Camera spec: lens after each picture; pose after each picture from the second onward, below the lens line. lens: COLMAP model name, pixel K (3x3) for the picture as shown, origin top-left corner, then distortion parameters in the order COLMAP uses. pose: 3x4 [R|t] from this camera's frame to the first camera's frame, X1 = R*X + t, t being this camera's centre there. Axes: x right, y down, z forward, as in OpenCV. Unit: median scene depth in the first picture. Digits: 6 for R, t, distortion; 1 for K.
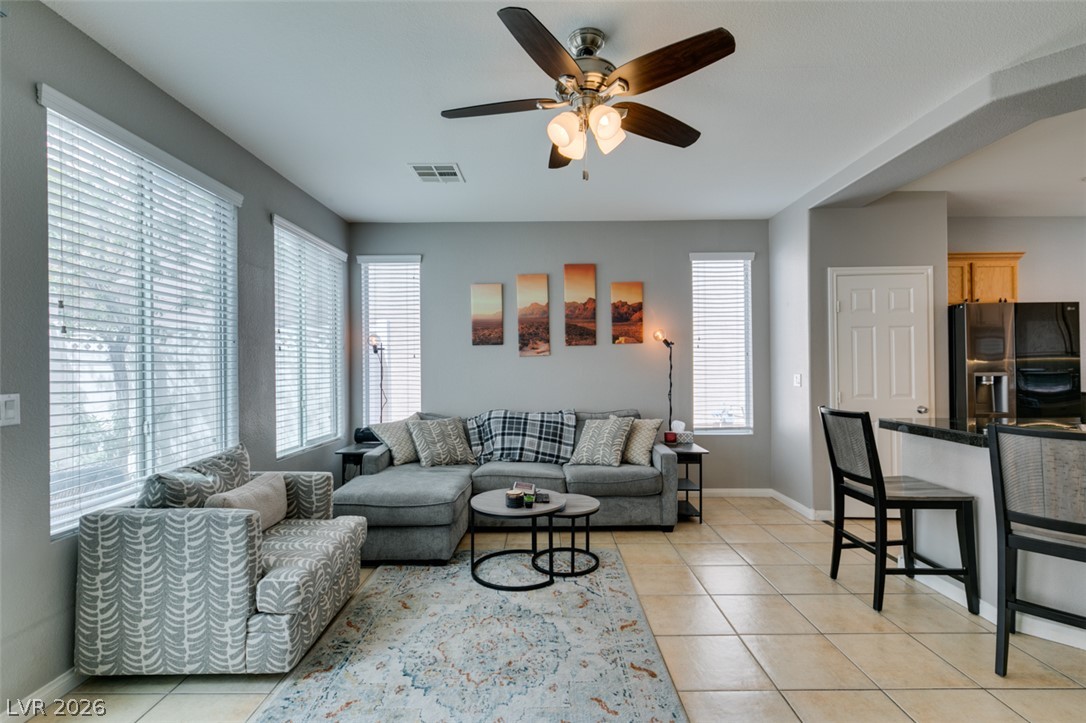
lens RADIAL K [[487.4, 0, 539.5], [0, 487.4, 363.2], [0, 0, 1]] dist [-0.000683, -0.000303]
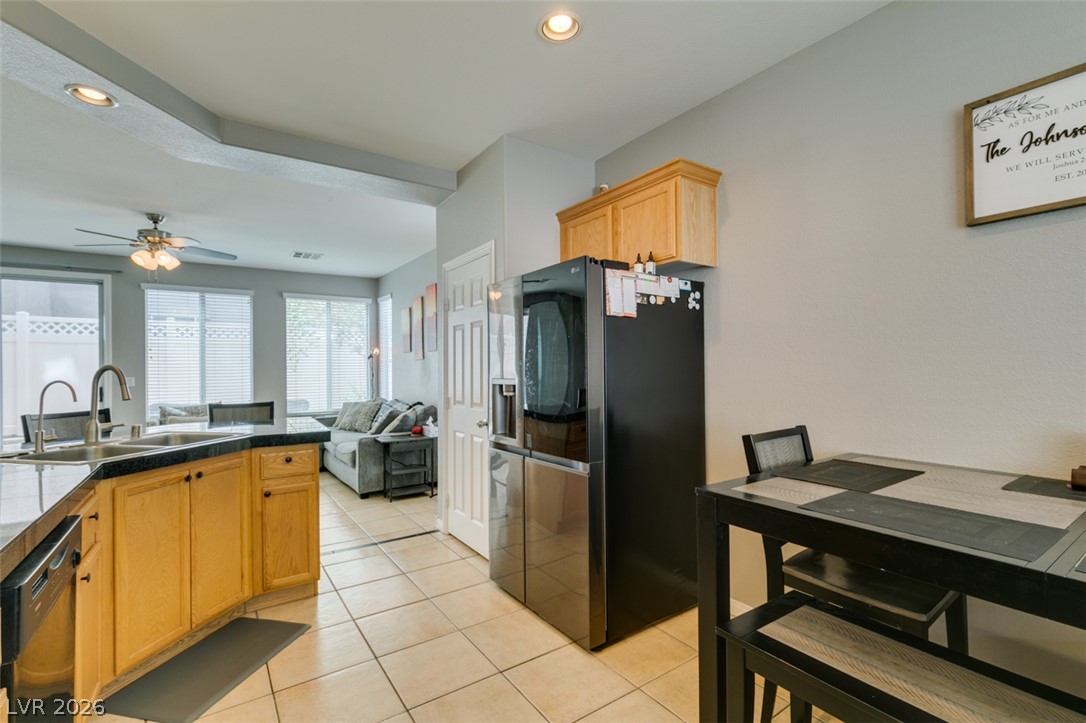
lens RADIAL K [[487.4, 0, 540.1], [0, 487.4, 365.4], [0, 0, 1]] dist [-0.000683, -0.000303]
pose [[0.570711, -0.001674, -0.821149, 1.485169], [0.009269, 0.999947, 0.004404, -0.004107], [0.821098, -0.010124, 0.570697, 0.618224]]
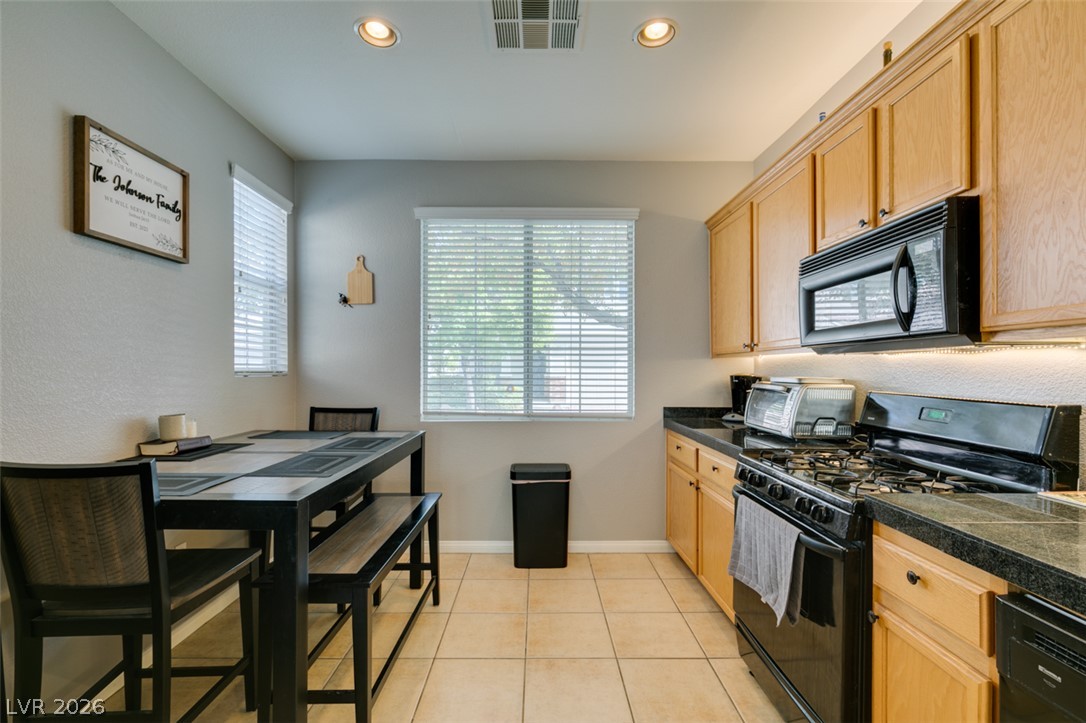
lens RADIAL K [[487.4, 0, 538.7], [0, 487.4, 370.7], [0, 0, 1]] dist [-0.000683, -0.000303]
pose [[-0.013345, 0.000297, 0.999911, 0.902379], [-0.007134, 0.999974, -0.000392, 0.000145], [-0.999886, -0.007139, -0.013342, 0.764985]]
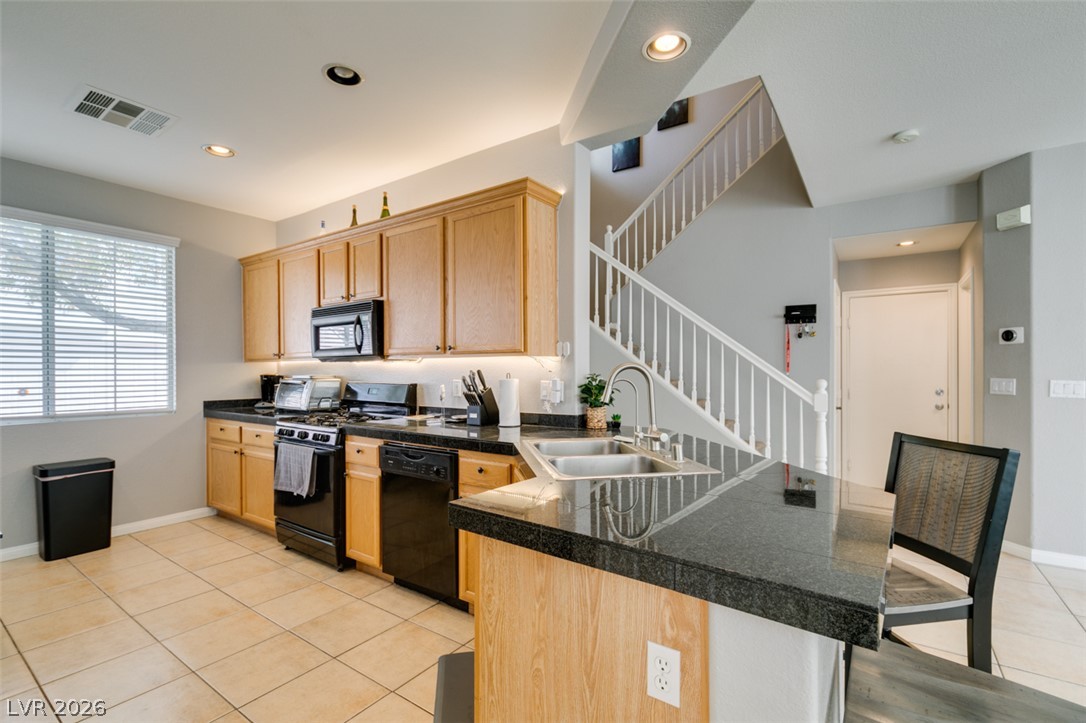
lens RADIAL K [[487.4, 0, 541.9], [0, 487.4, 371.4], [0, 0, 1]] dist [-0.000683, -0.000303]
pose [[-0.822372, 0.004454, 0.568932, 0.537137], [0.002835, 0.999989, -0.003731, 0.003188], [-0.568942, -0.001456, -0.822376, 0.989400]]
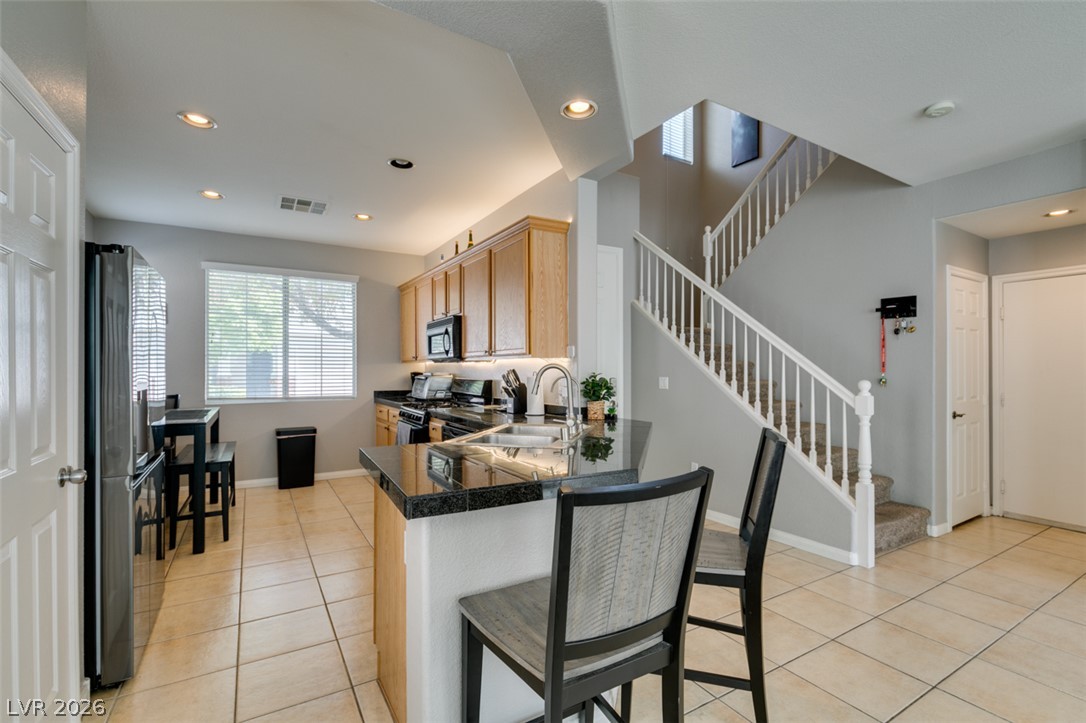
lens RADIAL K [[487.4, 0, 541.4], [0, 487.4, 368.9], [0, 0, 1]] dist [-0.000683, -0.000303]
pose [[-0.518550, 0.005123, 0.855032, 0.218220], [-0.003707, 0.999959, -0.008239, 0.005190], [-0.855039, -0.007442, -0.518510, 0.869130]]
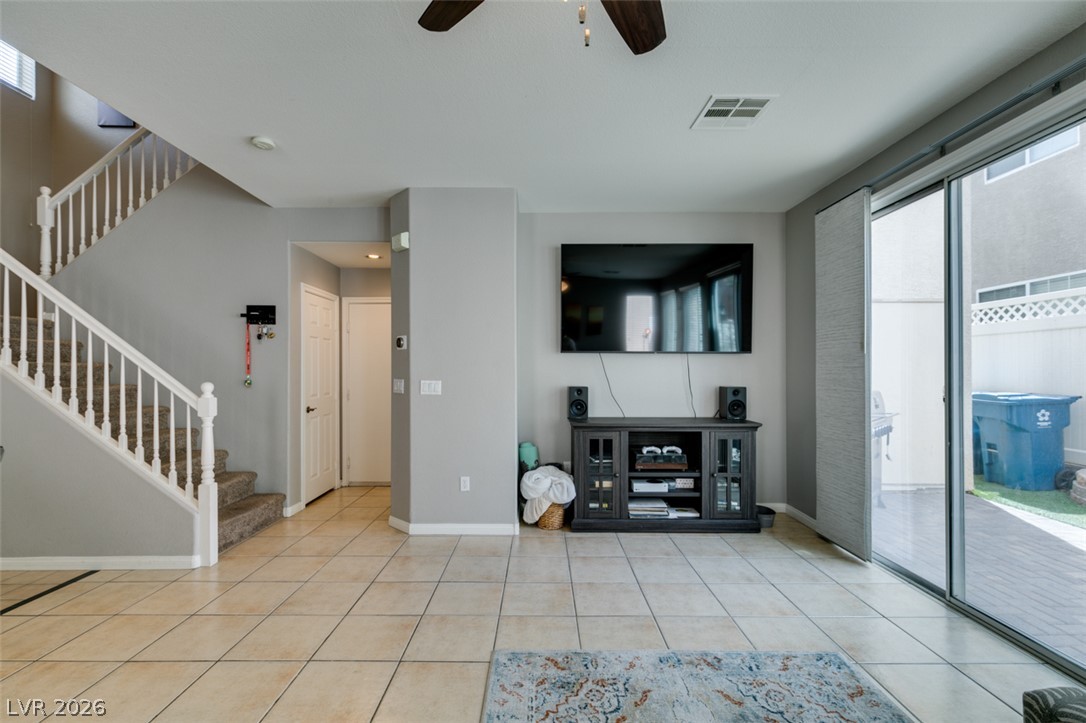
lens RADIAL K [[487.4, 0, 543.4], [0, 487.4, 366.7], [0, 0, 1]] dist [-0.000683, -0.000303]
pose [[-0.999906, 0.008973, -0.010333, 0.076292], [0.009115, 0.999863, -0.013781, 0.005353], [0.010208, -0.013874, -0.999852, 0.821840]]
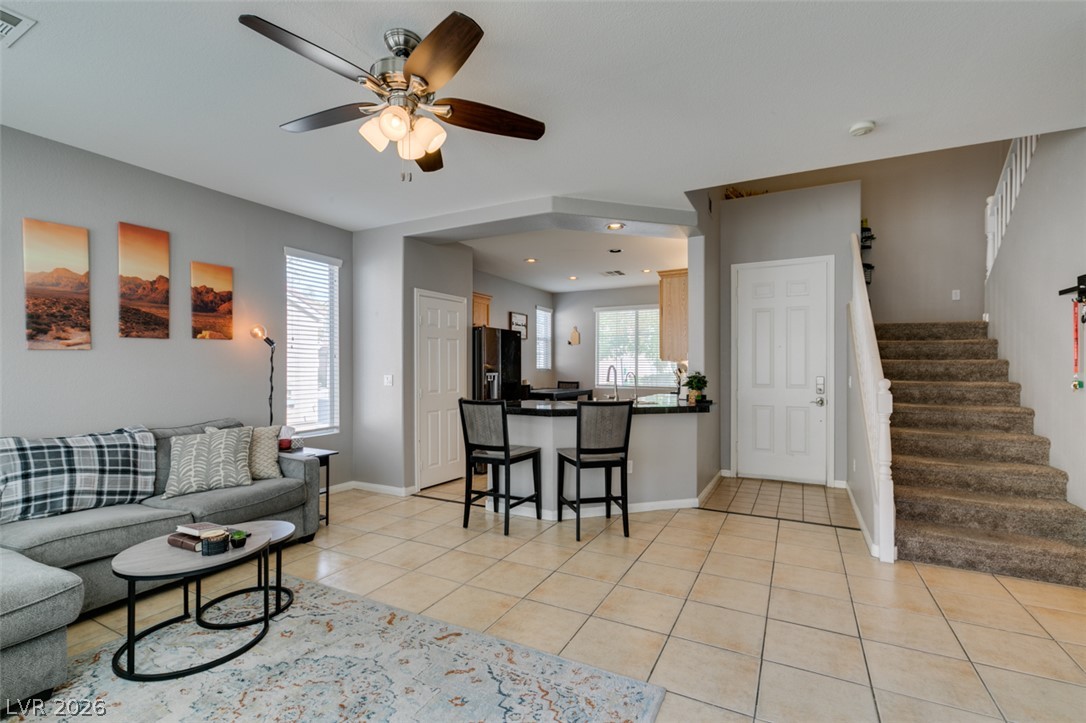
lens RADIAL K [[487.4, 0, 545.1], [0, 487.4, 368.0], [0, 0, 1]] dist [-0.000683, -0.000303]
pose [[0.453313, 0.007161, 0.891323, -0.353310], [-0.010488, 0.999941, -0.002700, 0.005184], [-0.891290, -0.008125, 0.453362, 0.149958]]
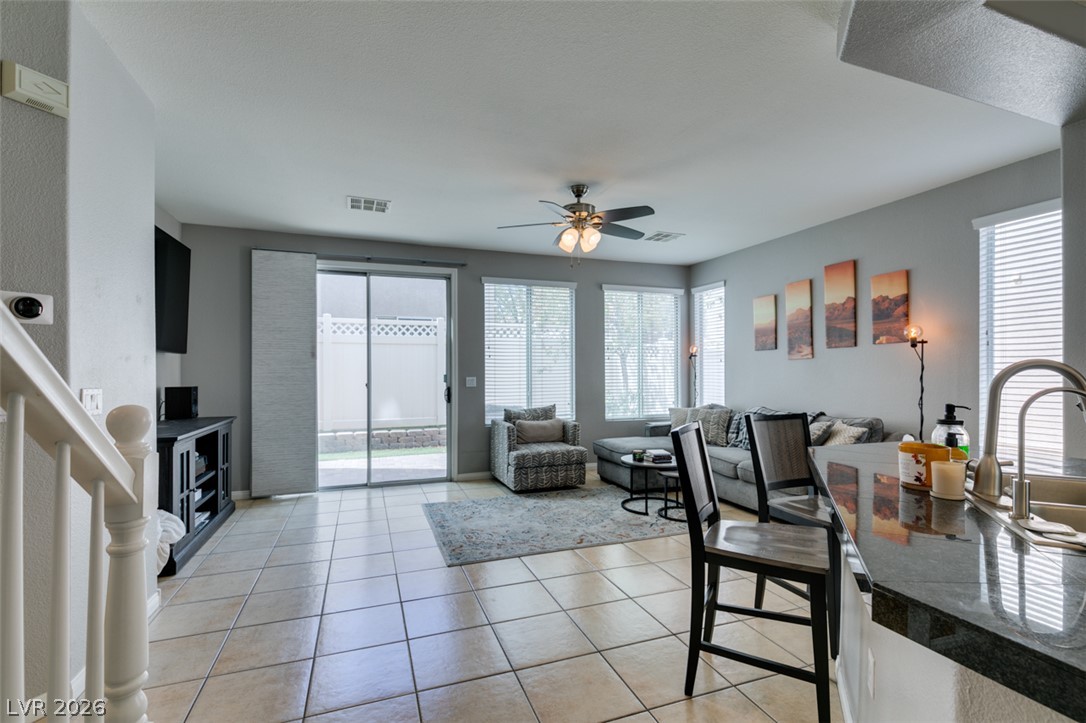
lens RADIAL K [[487.4, 0, 543.1], [0, 487.4, 368.9], [0, 0, 1]] dist [-0.000683, -0.000303]
pose [[0.354646, 0.005428, -0.934985, 0.924963], [0.005541, 0.999953, 0.007907, -0.005758], [0.934984, -0.007985, 0.354599, 0.126081]]
